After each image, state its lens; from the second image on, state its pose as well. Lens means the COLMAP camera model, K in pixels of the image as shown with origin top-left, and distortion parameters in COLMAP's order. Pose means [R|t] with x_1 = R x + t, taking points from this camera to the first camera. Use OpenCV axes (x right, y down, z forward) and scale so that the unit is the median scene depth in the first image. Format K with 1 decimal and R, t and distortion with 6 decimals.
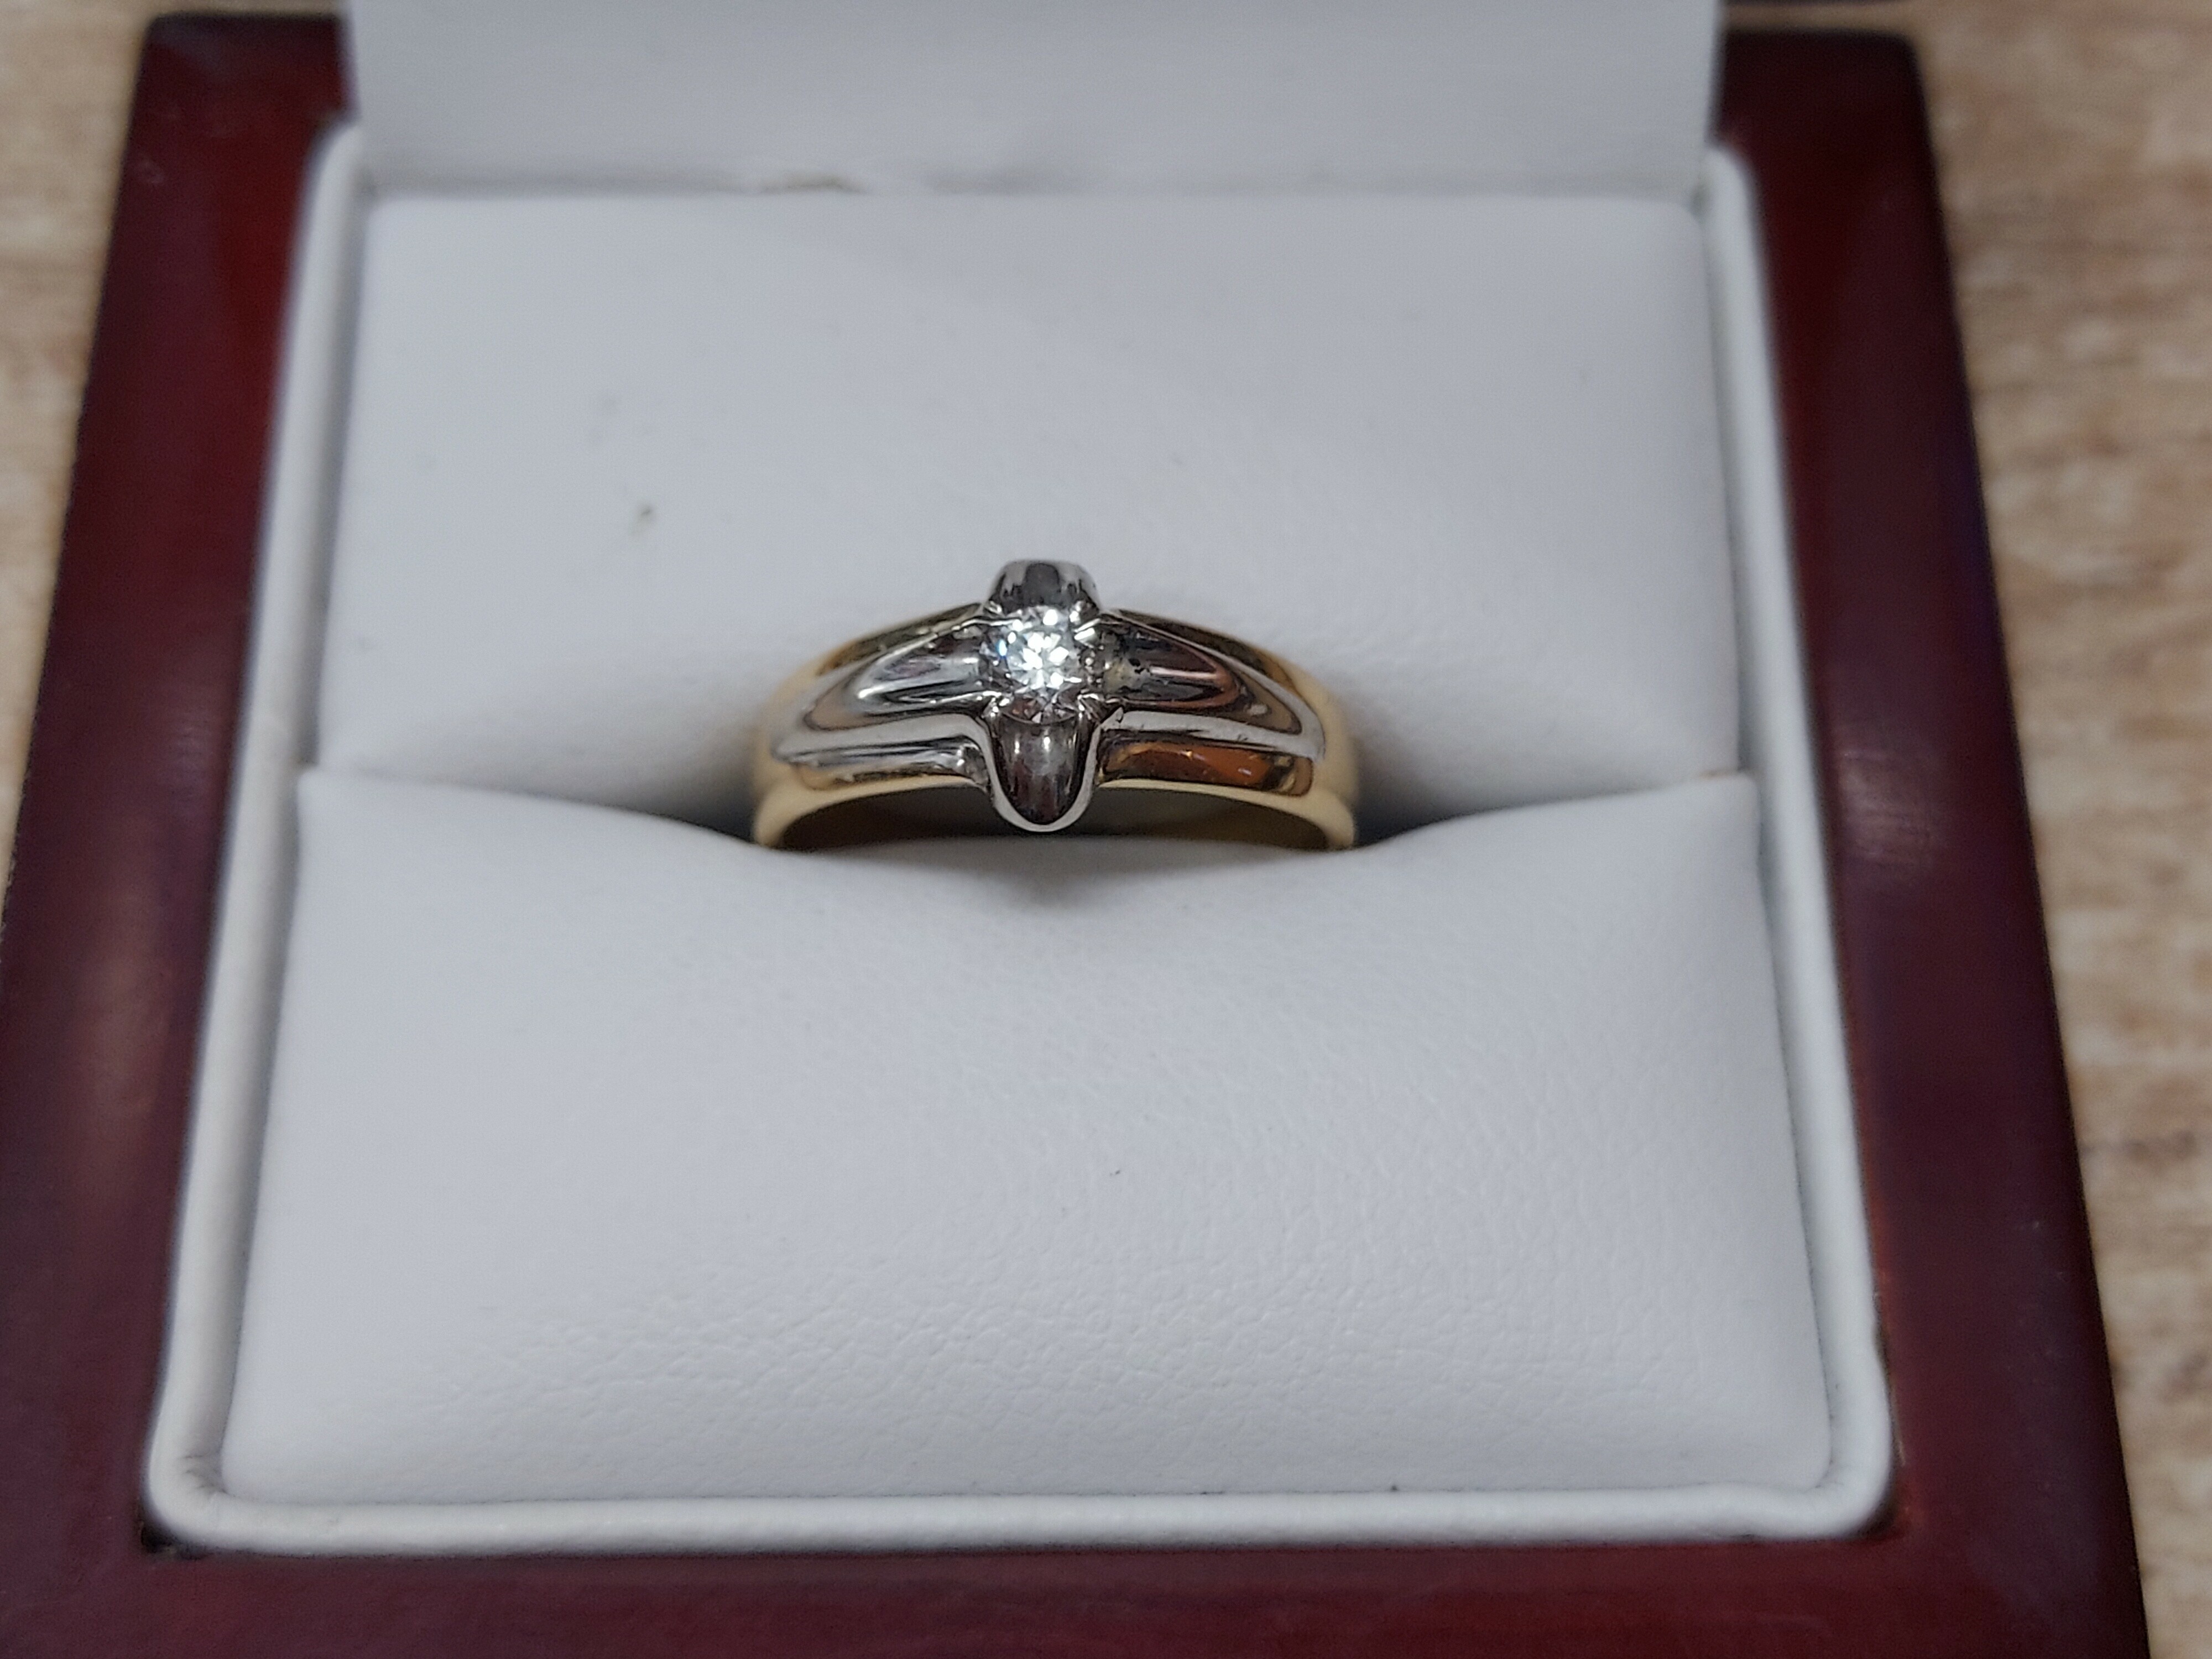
lens RADIAL K [[3449.7, 0, 1163.5], [0, 3449.7, 794.7], [0, 0, 1]] dist [0.139298, -0.369027]
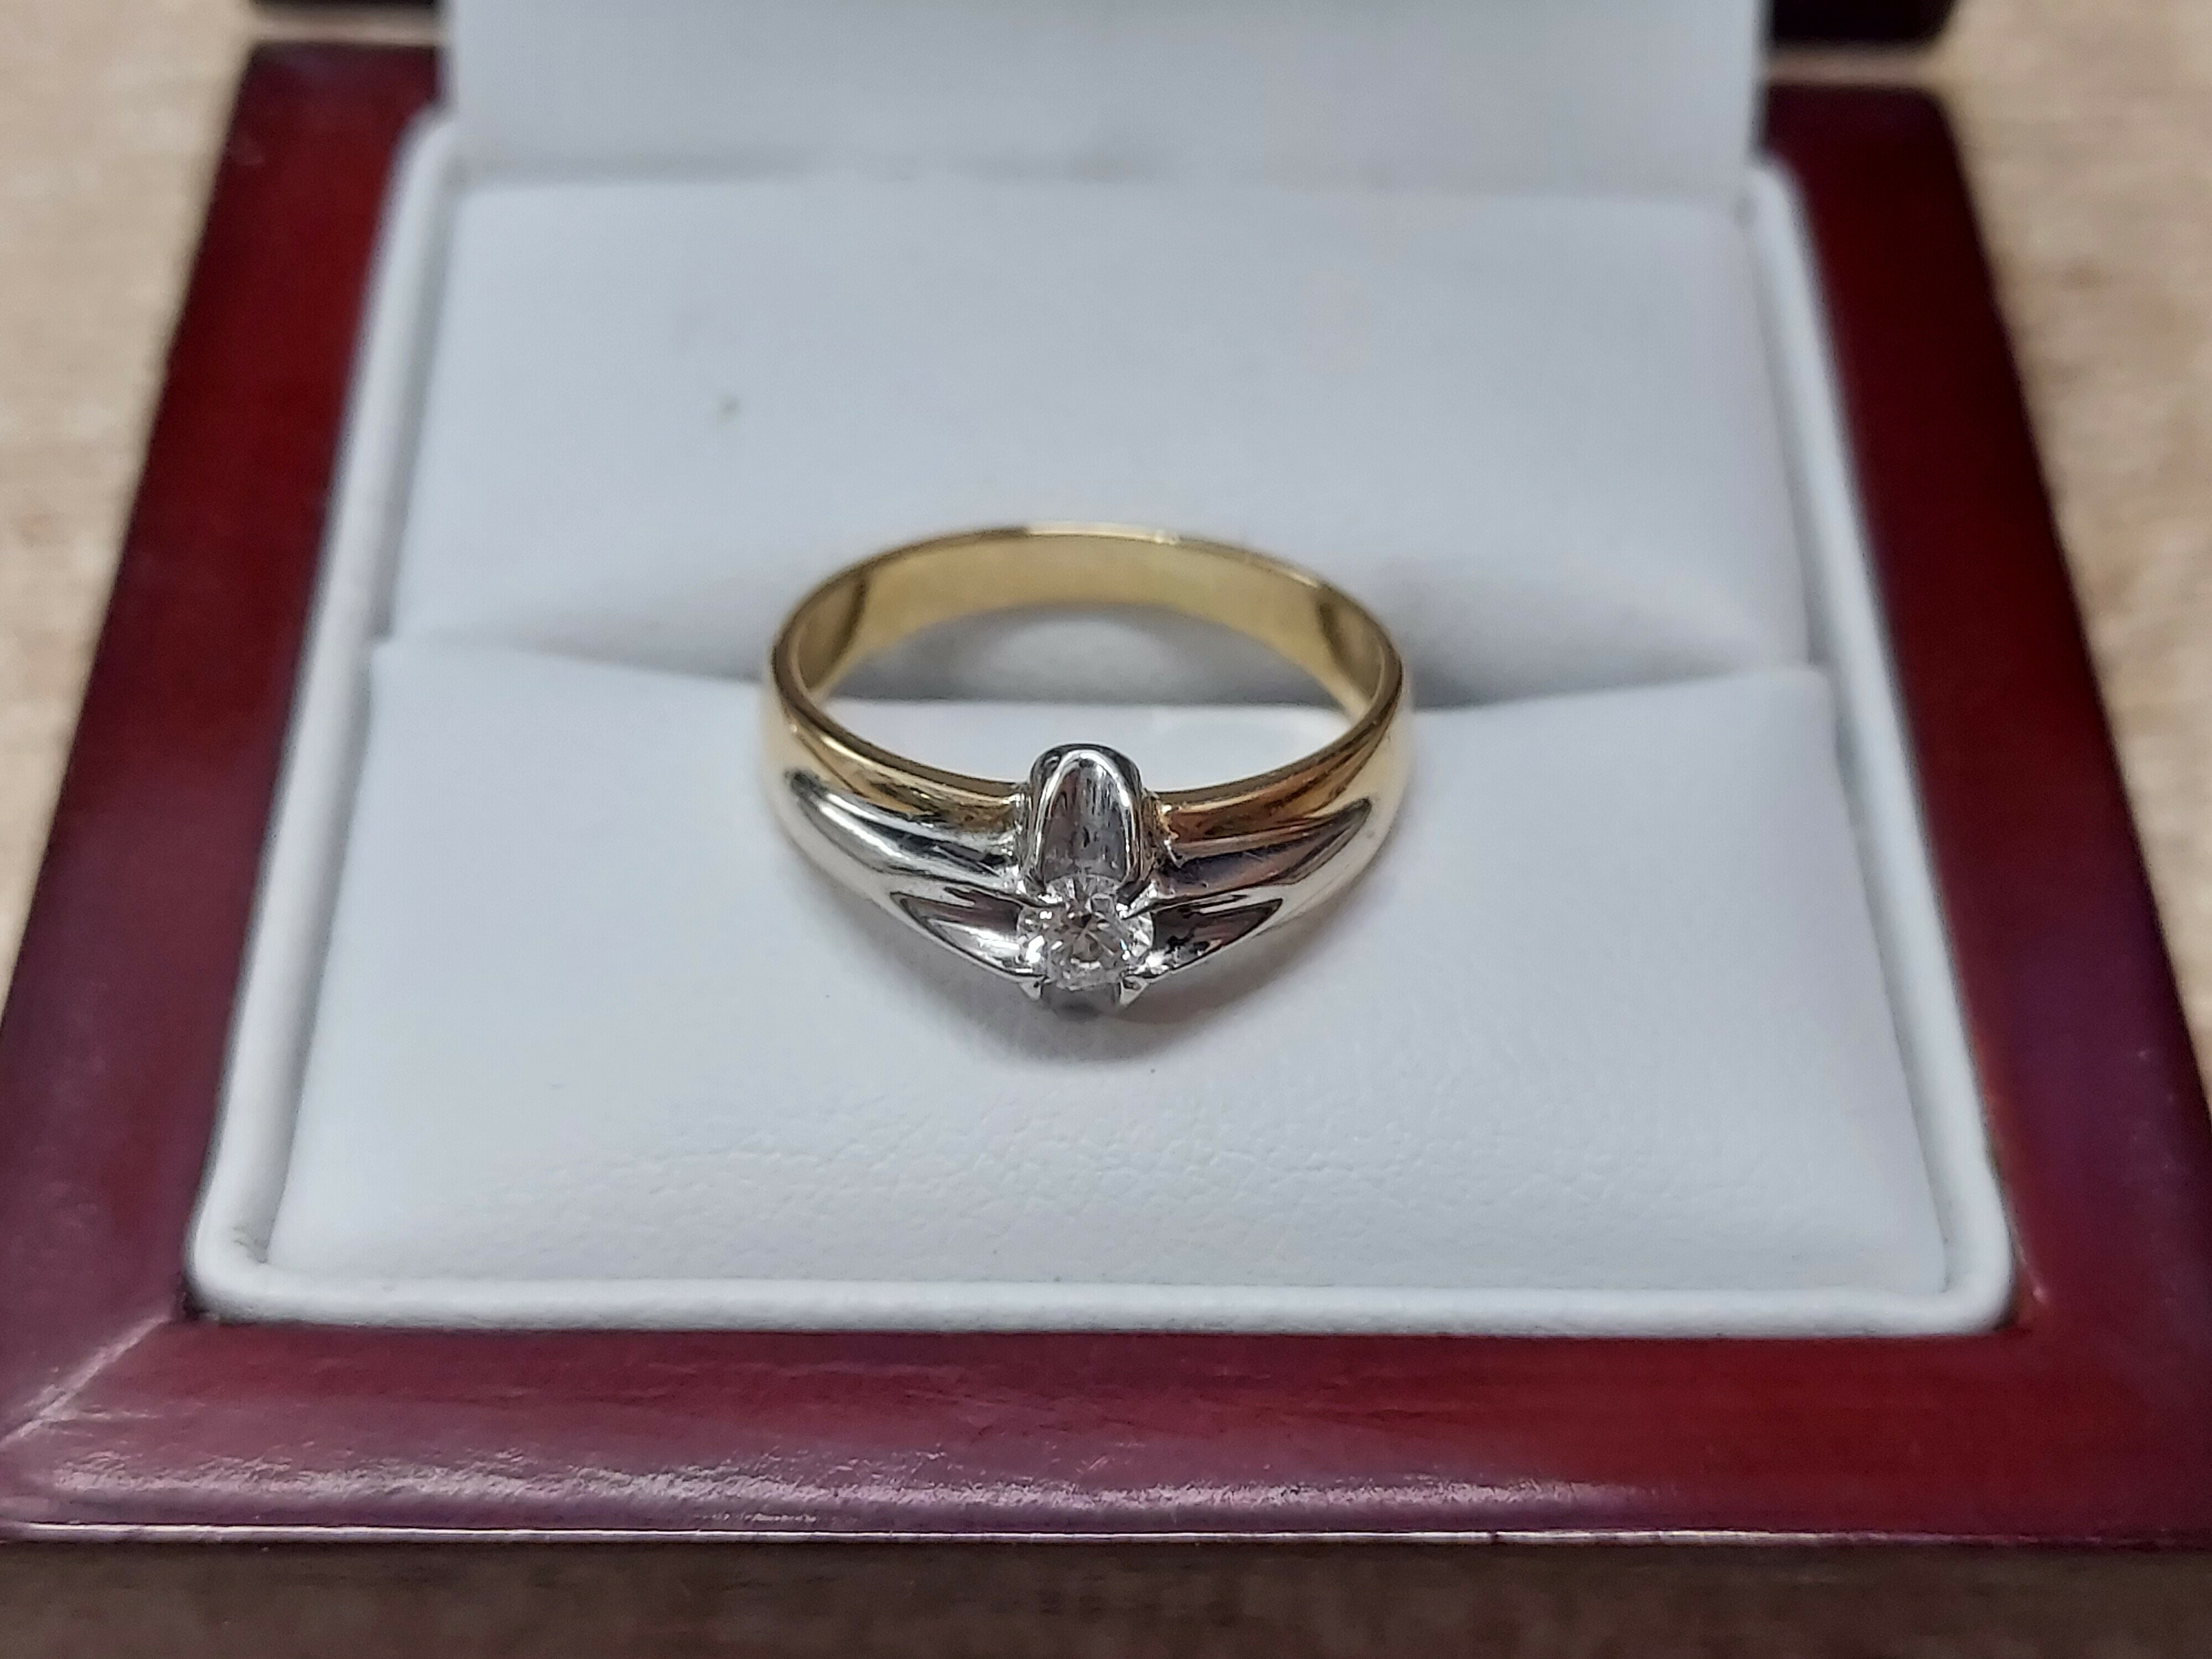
lens RADIAL K [[3449.7, 0, 1163.5], [0, 3449.7, 794.7], [0, 0, 1]] dist [0.139298, -0.369027]
pose [[0.999868, 0.005250, 0.015349, -0.040283], [-0.001575, 0.973132, -0.230242, 0.284976], [-0.016145, 0.230188, 0.973012, 0.040326]]
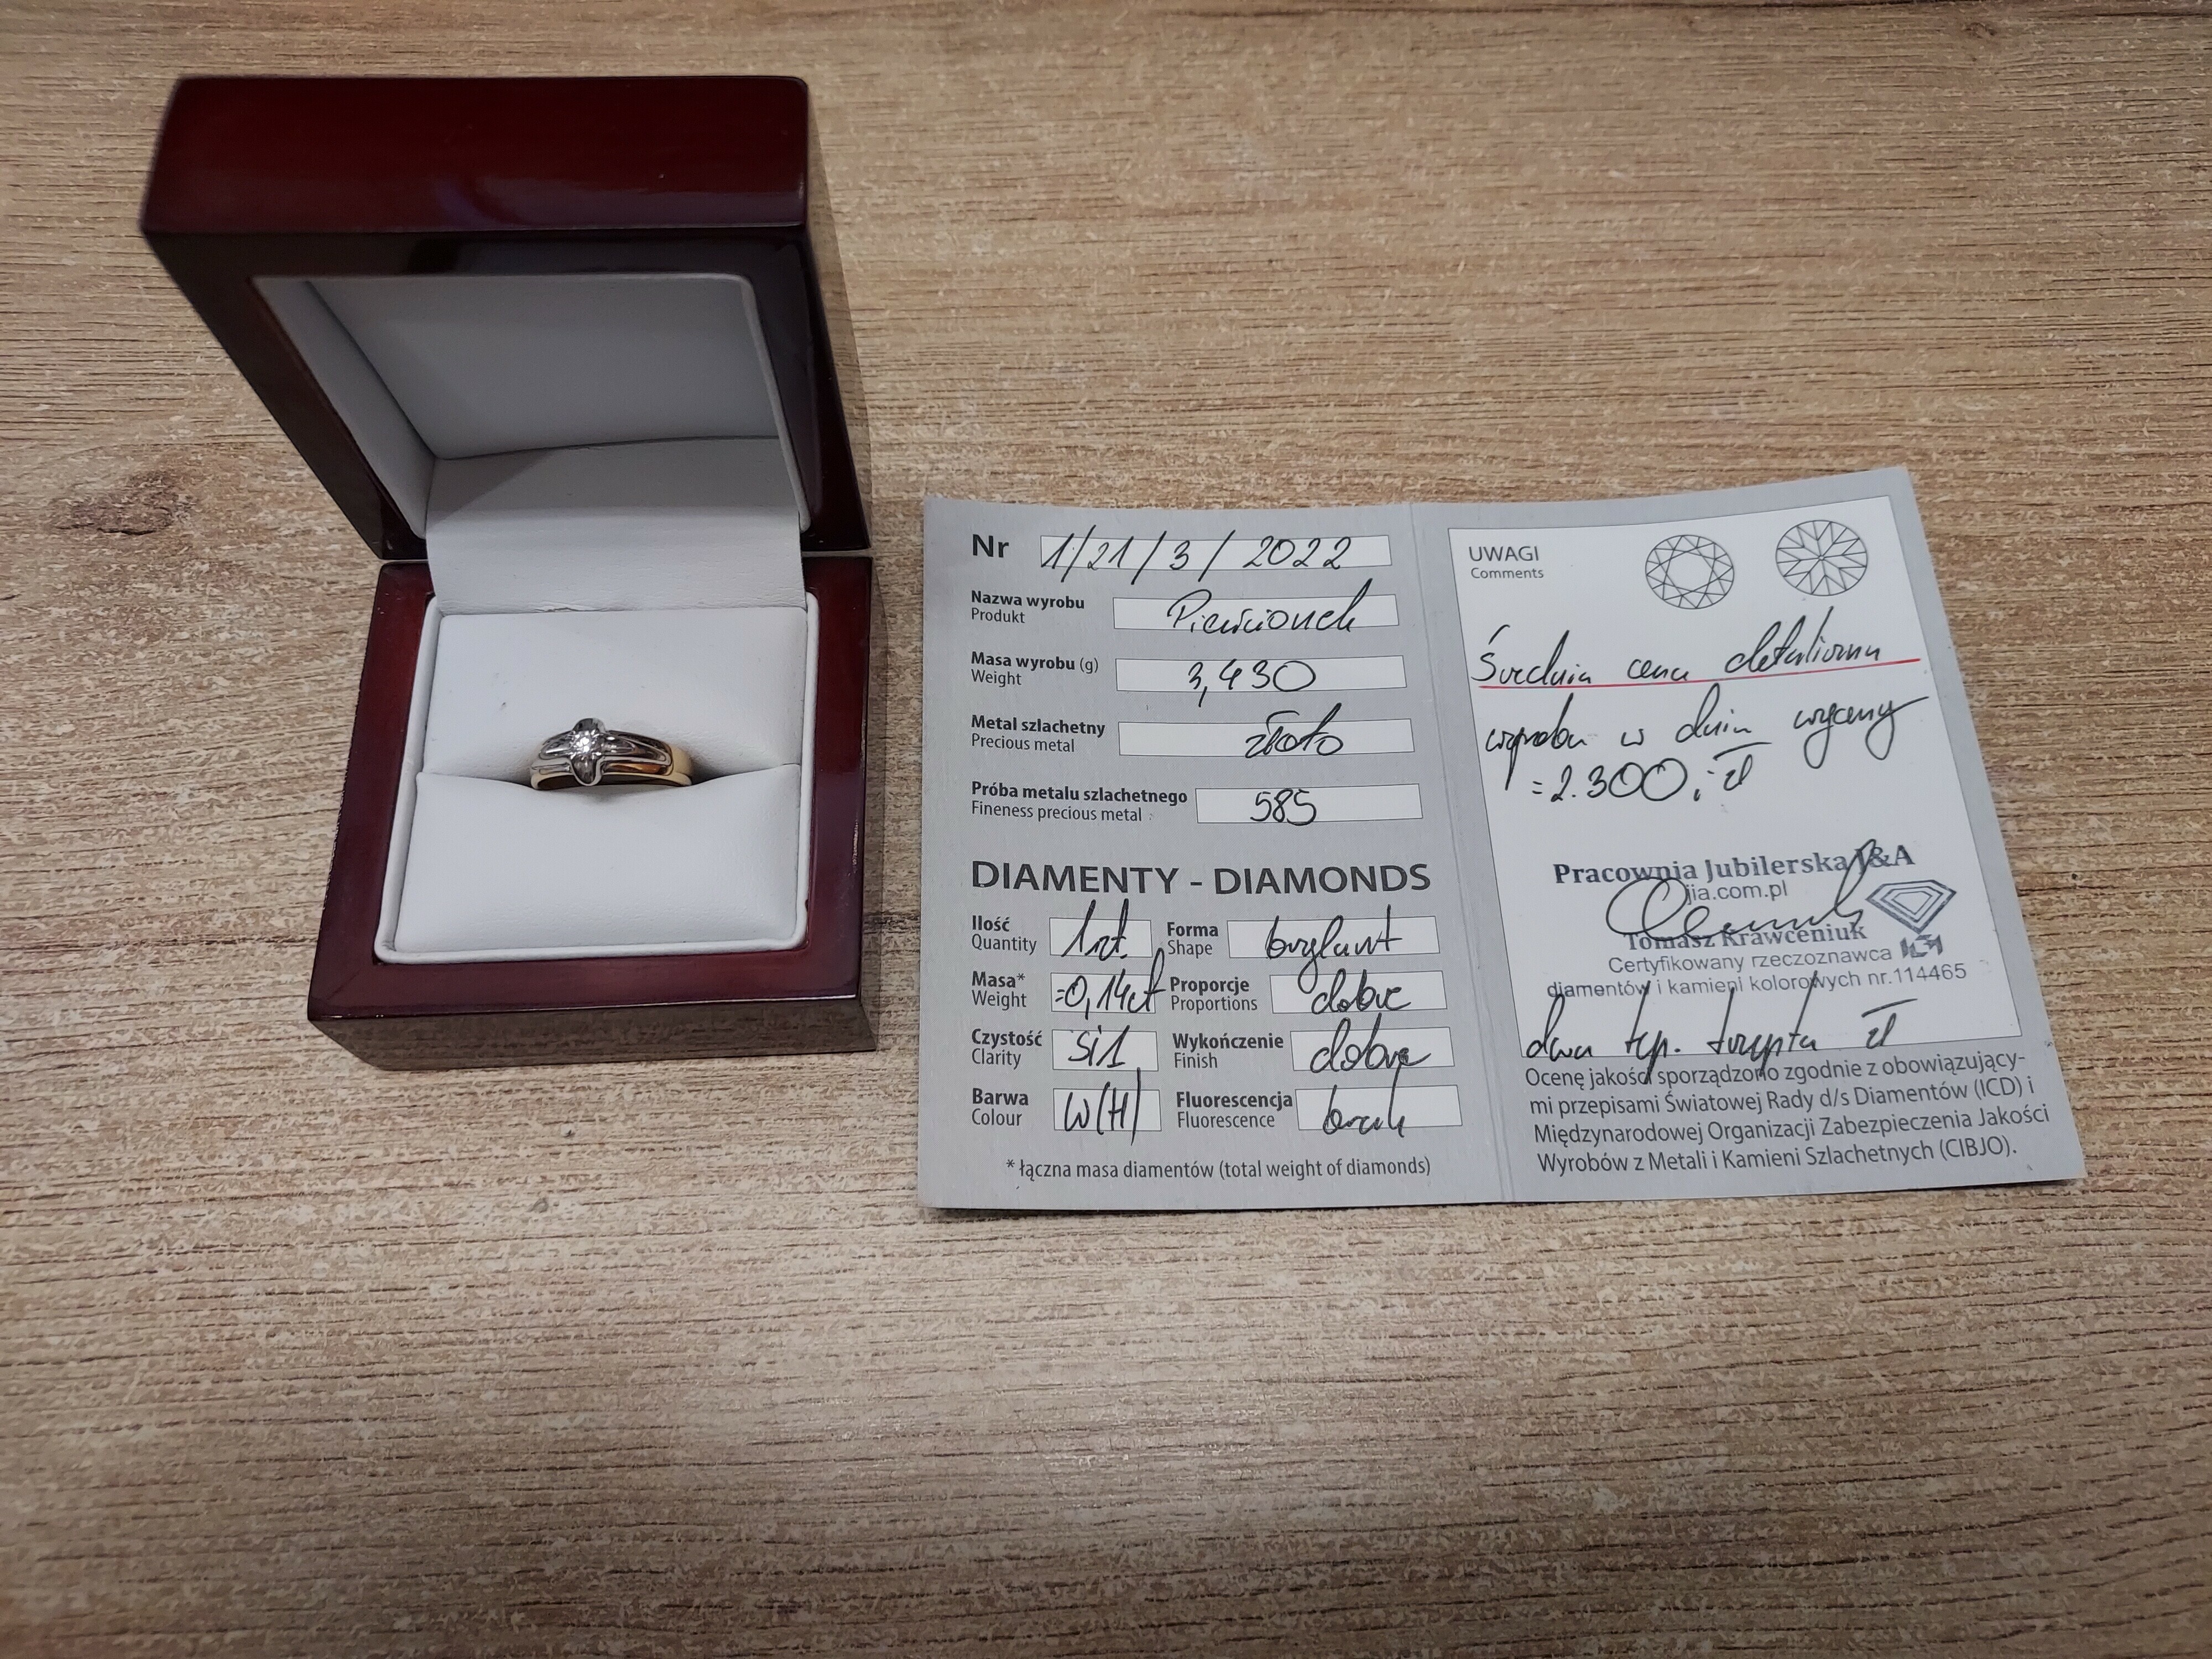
lens RADIAL K [[1732.1, 0, 1131.1], [0, 1732.1, 793.6], [0, 0, 1]] dist [0.128866, -0.314087]
pose [[0.999644, -0.026311, 0.004528, 0.591033], [0.026044, 0.998341, 0.051352, -0.069099], [-0.005871, -0.051216, 0.998670, -1.063853]]
